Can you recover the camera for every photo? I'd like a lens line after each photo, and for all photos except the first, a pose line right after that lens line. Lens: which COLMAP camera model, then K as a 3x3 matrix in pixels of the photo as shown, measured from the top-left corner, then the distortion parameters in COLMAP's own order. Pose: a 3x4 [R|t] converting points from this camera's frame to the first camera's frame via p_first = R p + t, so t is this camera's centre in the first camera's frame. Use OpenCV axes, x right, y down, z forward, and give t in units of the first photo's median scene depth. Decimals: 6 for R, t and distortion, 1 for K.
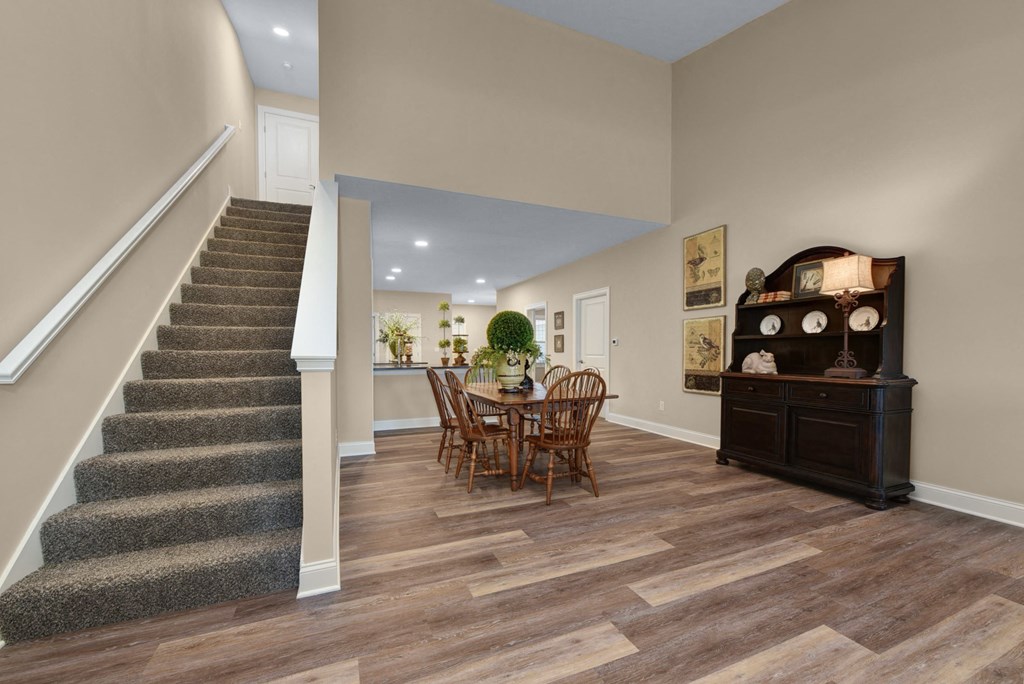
lens RADIAL K [[417.7, 0, 514.7], [0, 417.7, 347.9], [0, 0, 1]] dist [-0.025074, -0.000072]
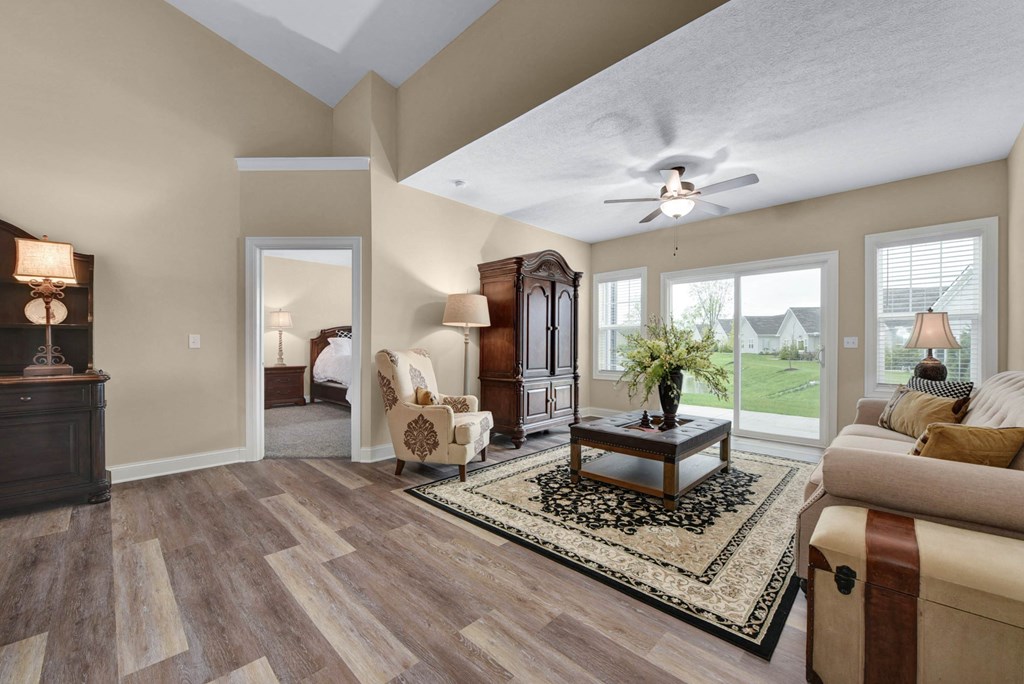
lens RADIAL K [[417.7, 0, 514.7], [0, 417.7, 347.9], [0, 0, 1]] dist [-0.025074, -0.000072]
pose [[-0.413726, -0.008163, 0.910365, -0.425416], [-0.004576, 0.999966, 0.006887, 0.000011], [-0.910390, -0.001317, -0.413750, 0.452021]]
